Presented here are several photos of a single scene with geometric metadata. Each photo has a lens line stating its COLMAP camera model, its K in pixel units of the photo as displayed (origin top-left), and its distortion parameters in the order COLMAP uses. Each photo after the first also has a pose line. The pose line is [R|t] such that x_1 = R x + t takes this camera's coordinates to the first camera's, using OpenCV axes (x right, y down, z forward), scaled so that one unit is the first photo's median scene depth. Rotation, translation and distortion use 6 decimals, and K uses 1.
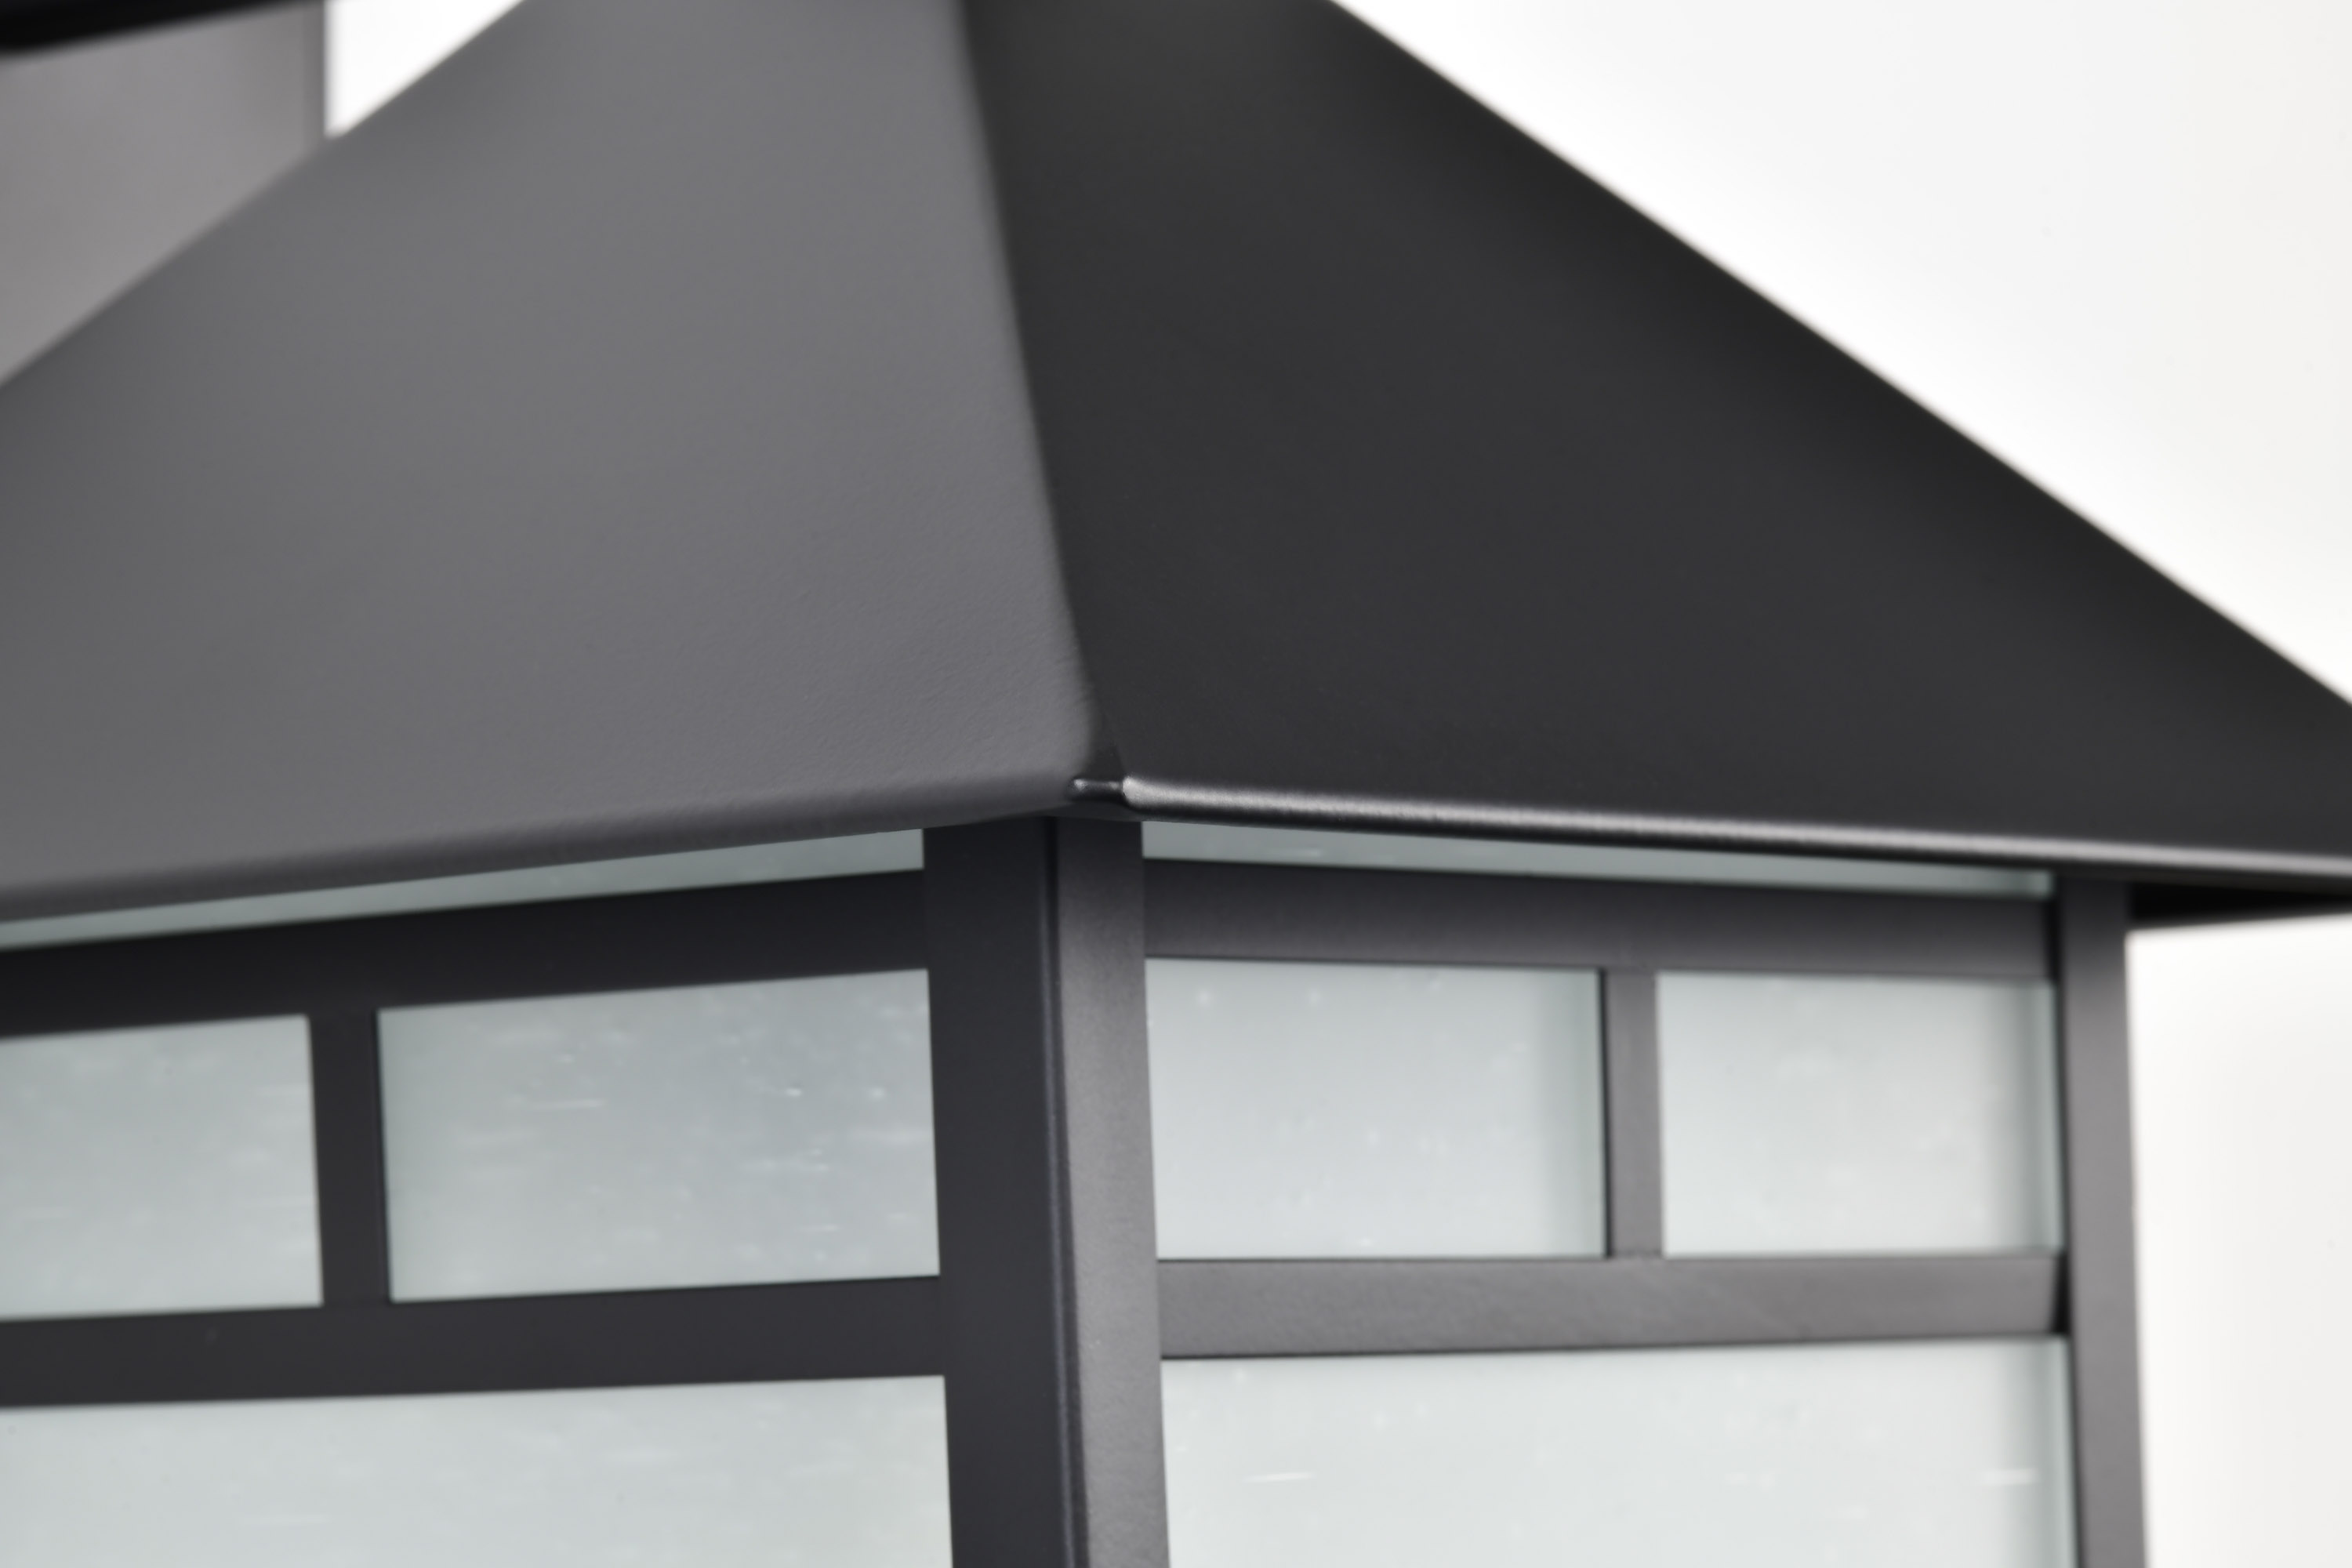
lens RADIAL K [[8776.1, 0, 1176.0], [0, 8776.1, 784.0], [0, 0, 1]] dist [-0.056100, -0.581957]
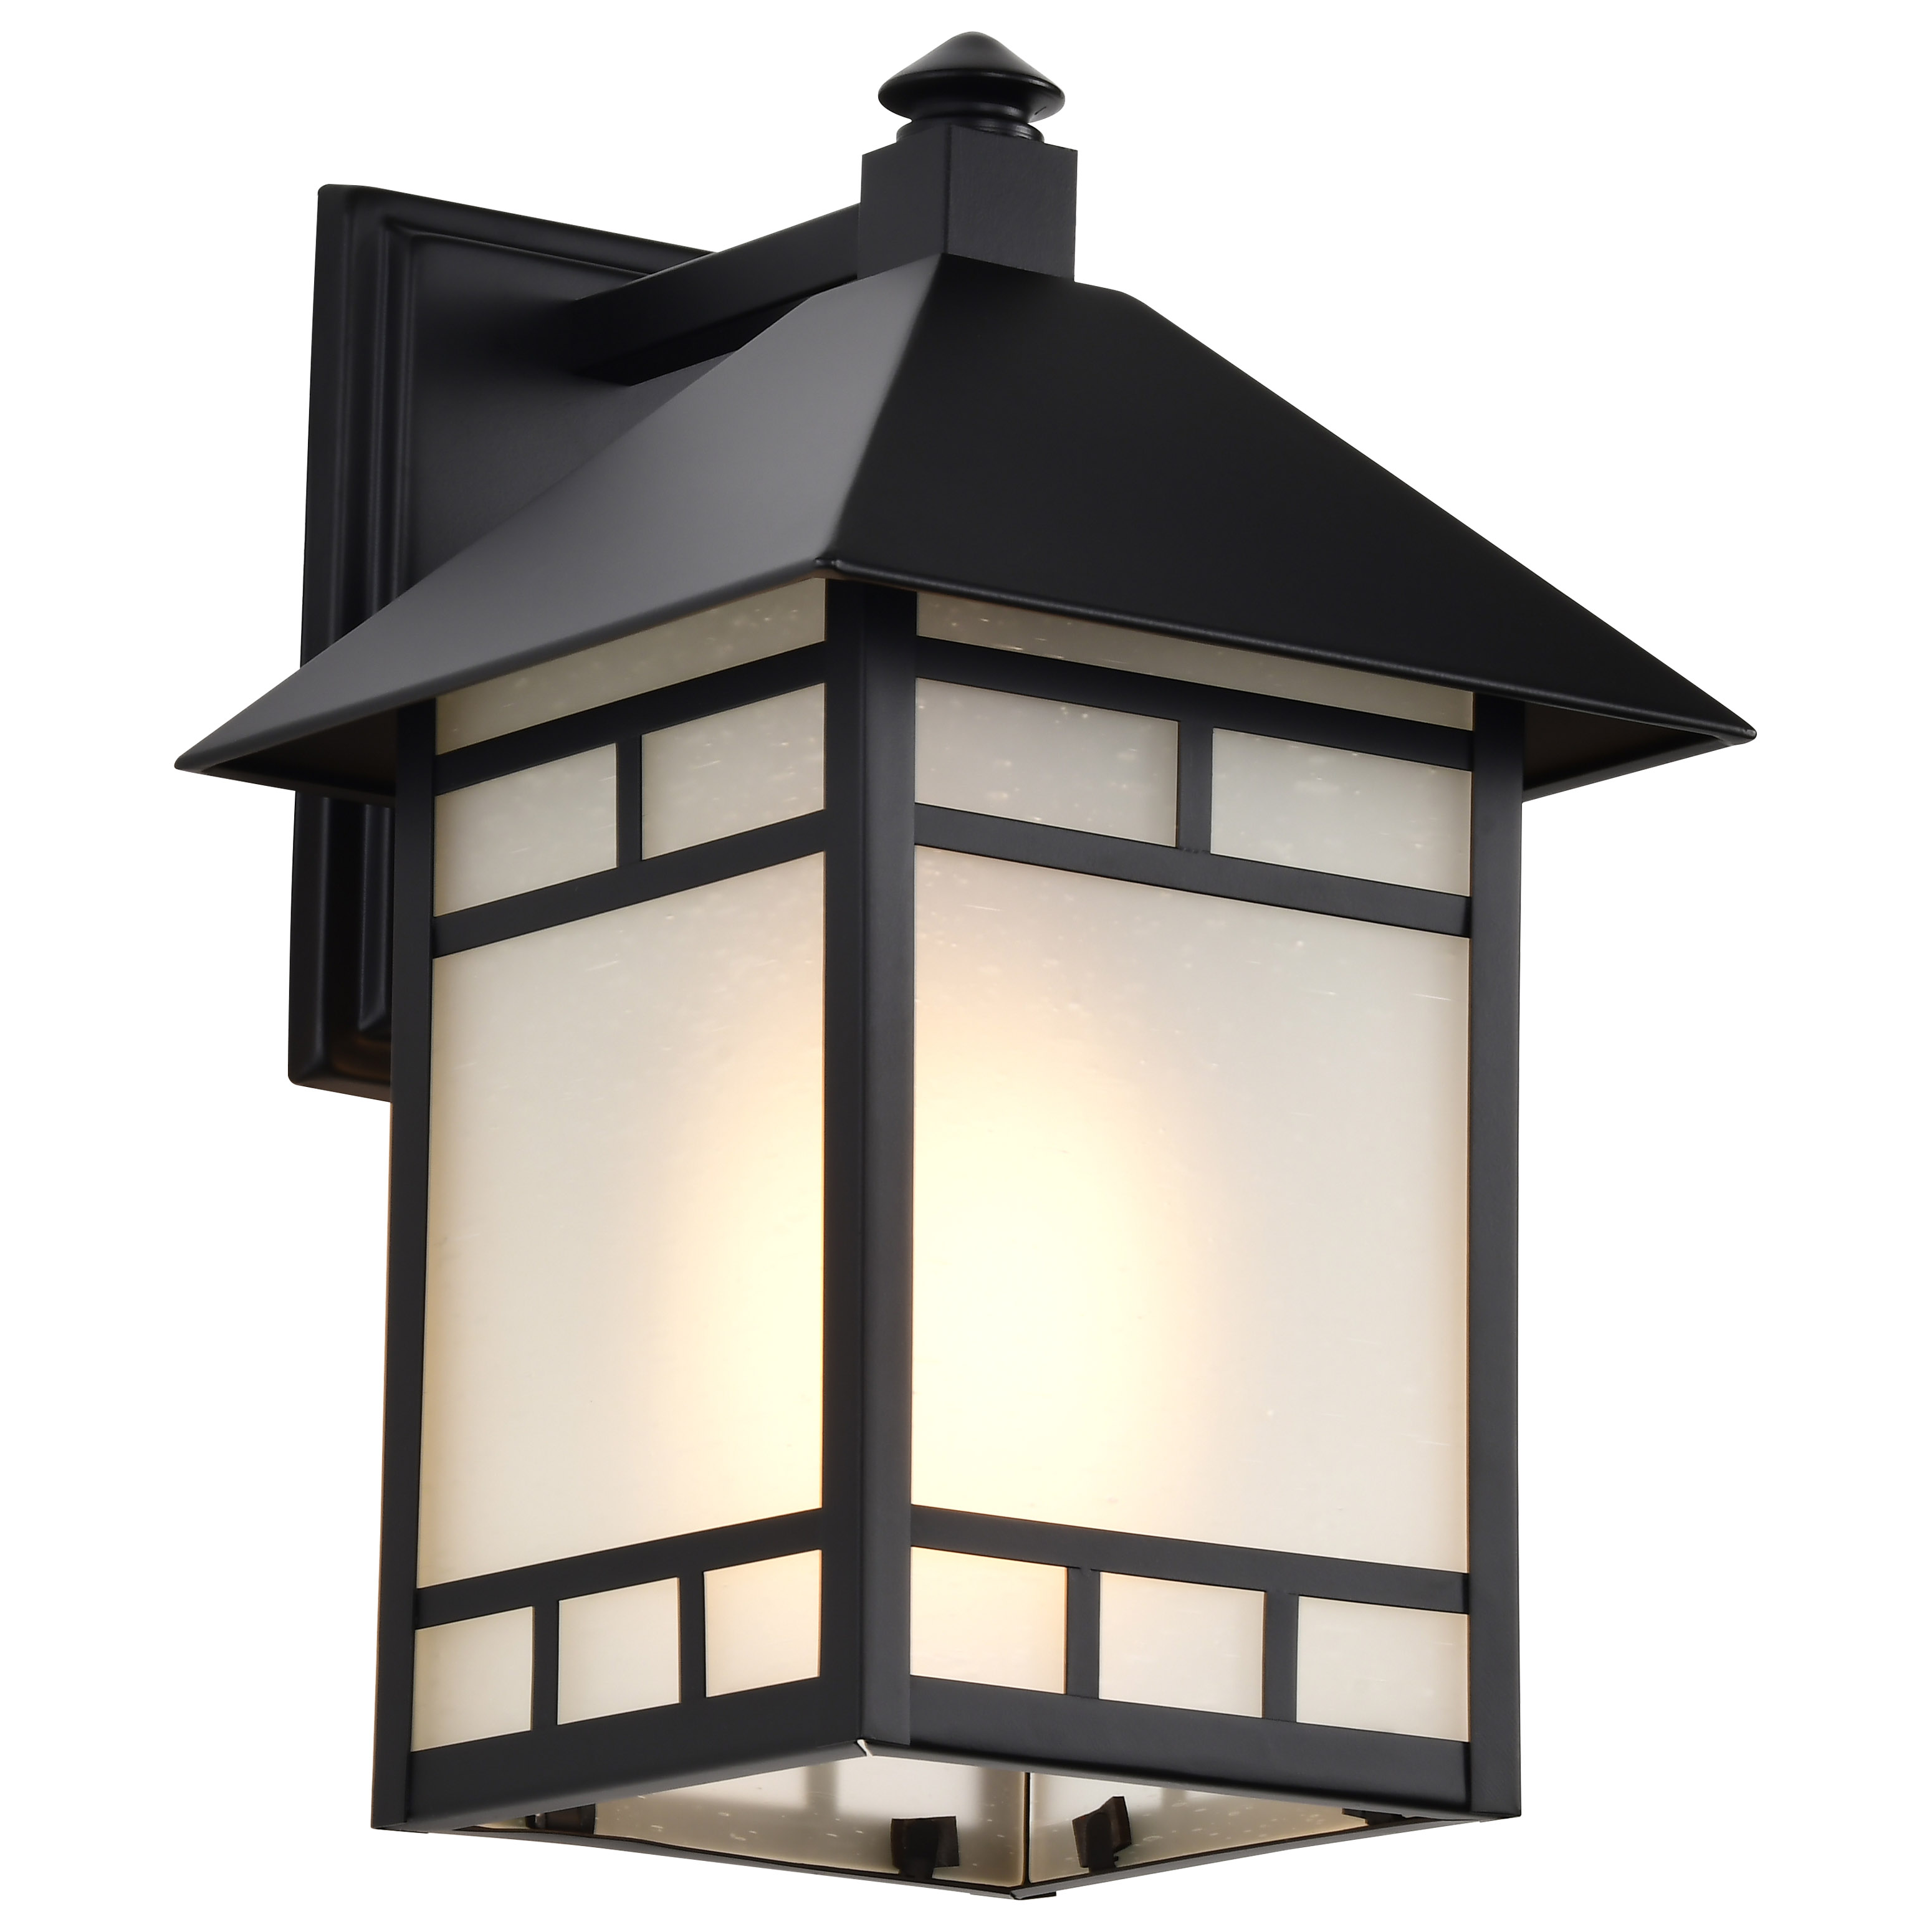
lens RADIAL K [[13027.2, 0, 966.0], [0, 13027.2, 966.0], [0, 0, 1]] dist [-0.265790, -14.059851]
pose [[0.967981, 0.003355, -0.251002, 0.828733], [-0.030684, 0.993994, -0.105043, 0.433288], [0.249142, 0.109382, 0.962270, -2.191018]]
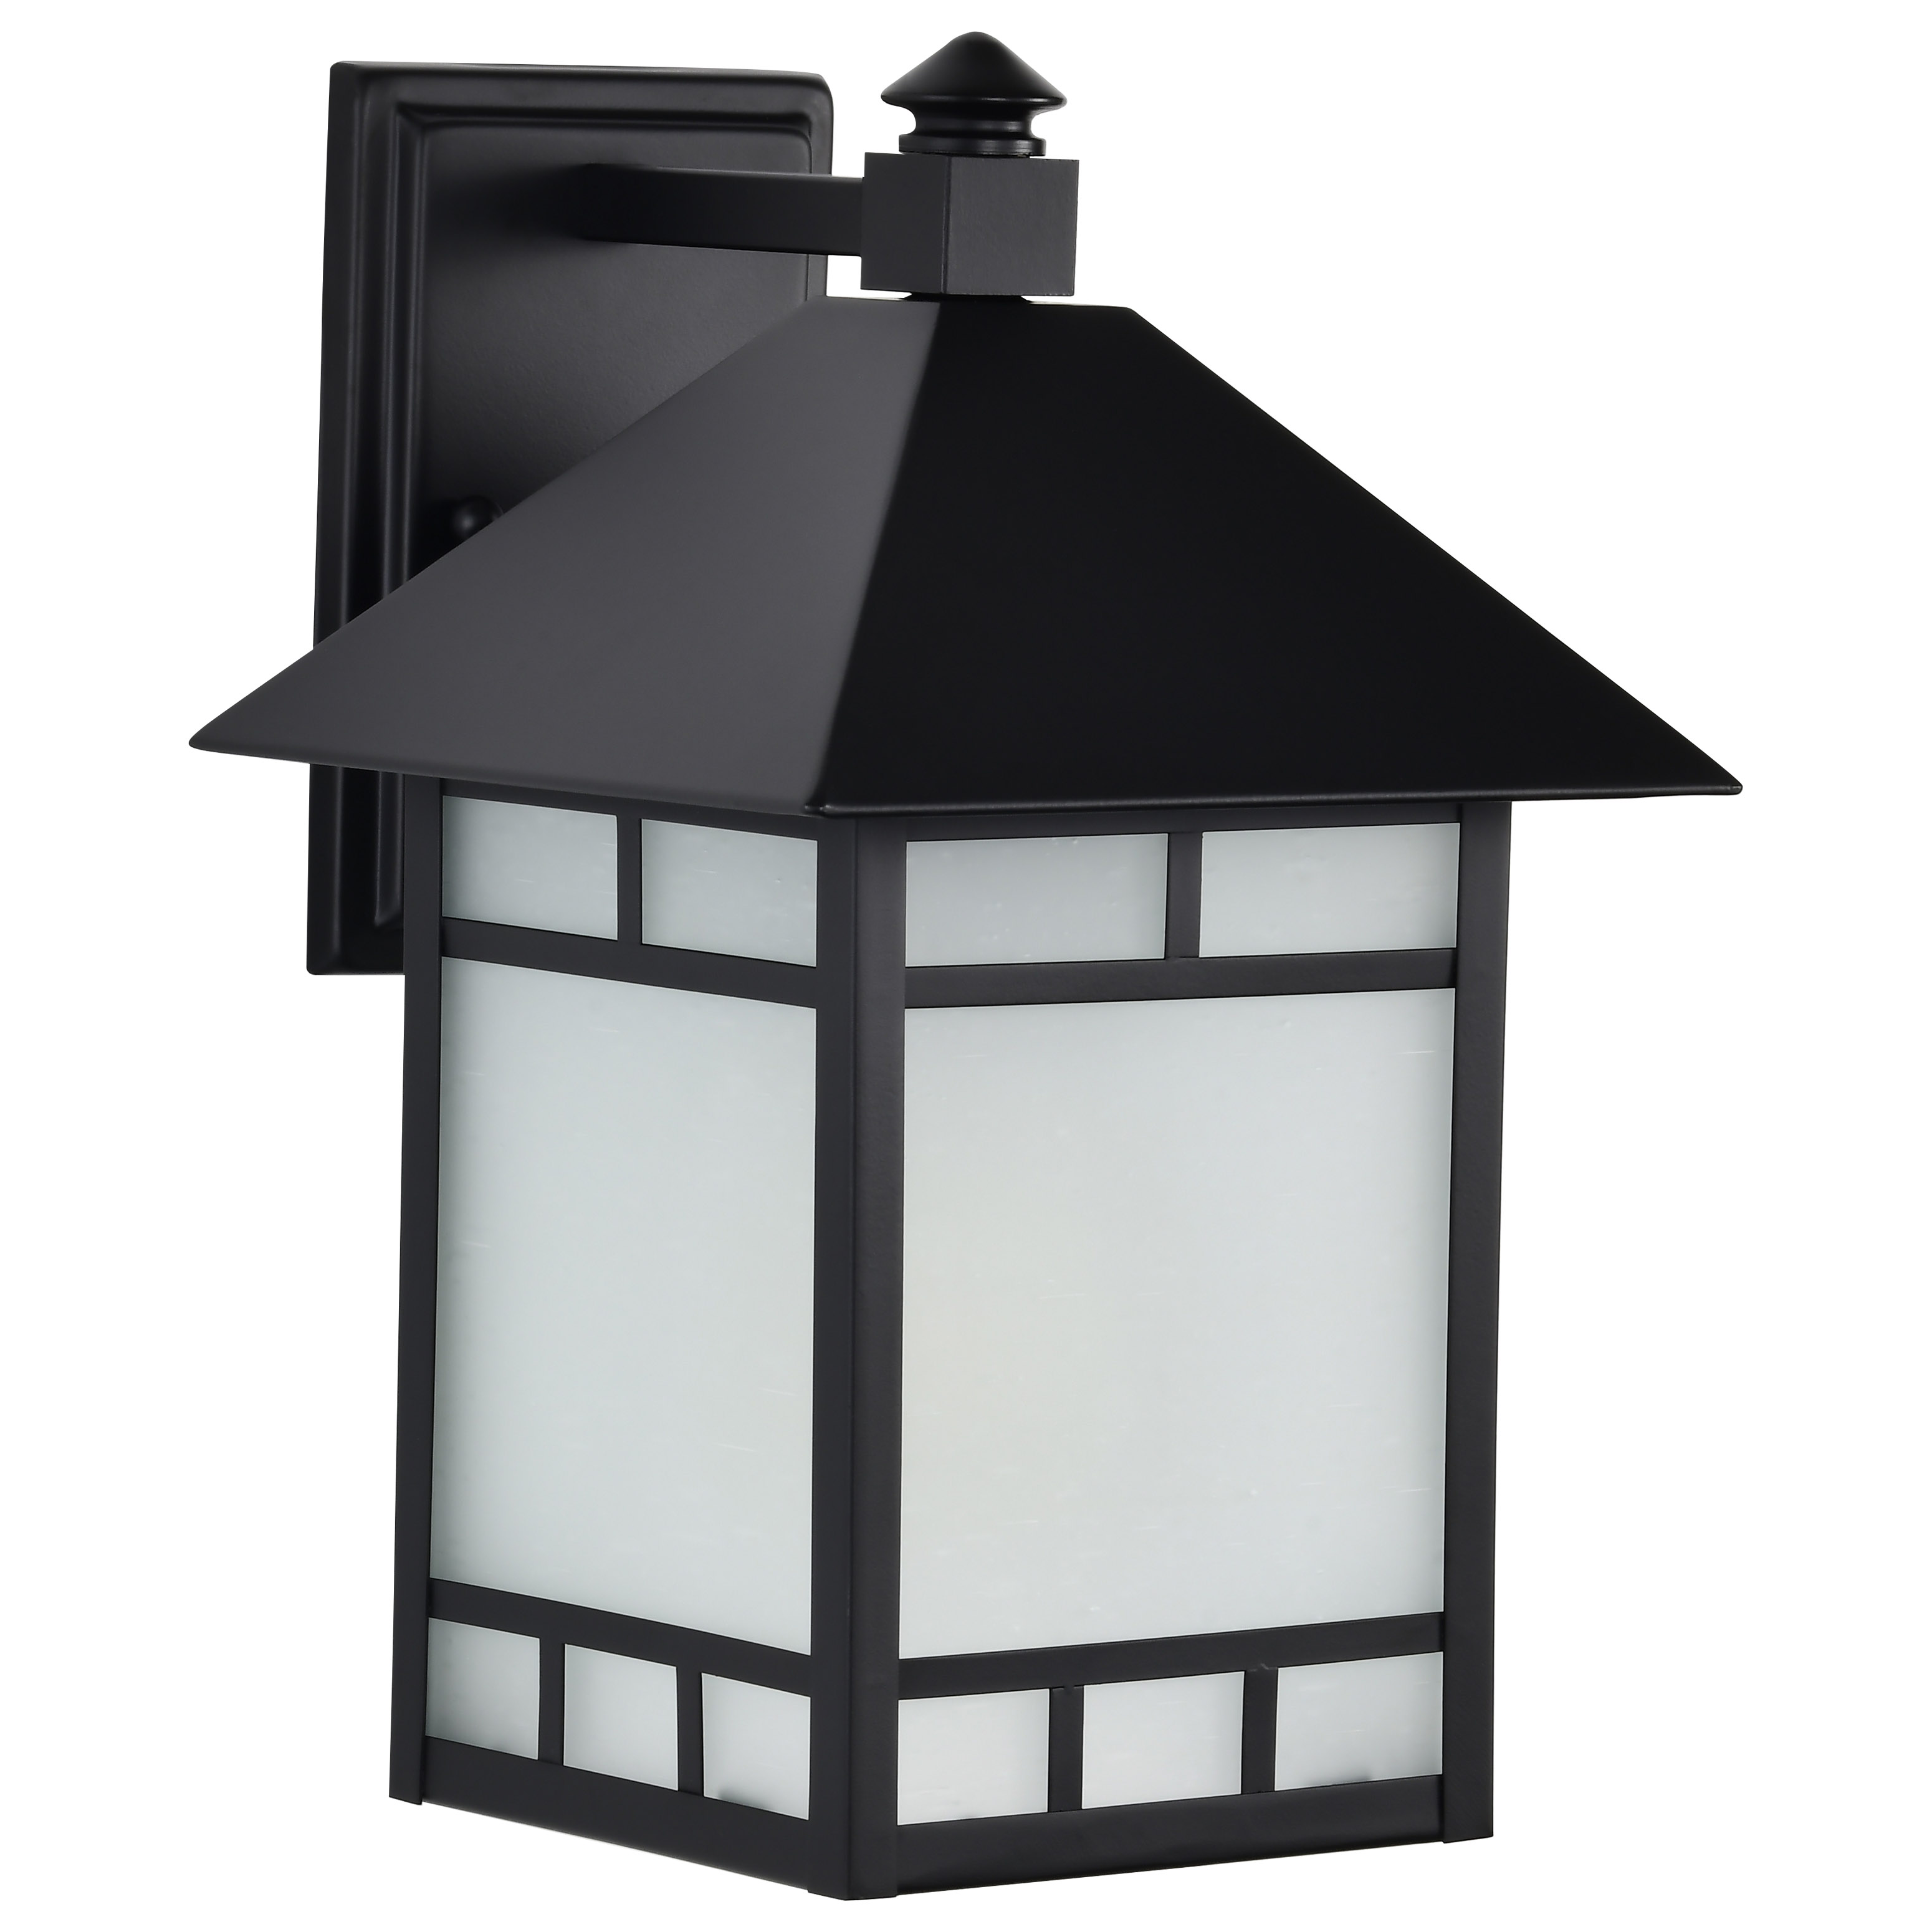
lens RADIAL K [[13027.2, 0, 966.0], [0, 13027.2, 966.0], [0, 0, 1]] dist [-0.265790, -14.059851]
pose [[0.964135, 0.074514, -0.254737, 0.860242], [-0.034672, 0.986917, 0.157459, -0.474105], [0.263137, -0.142979, 0.954105, -2.231568]]
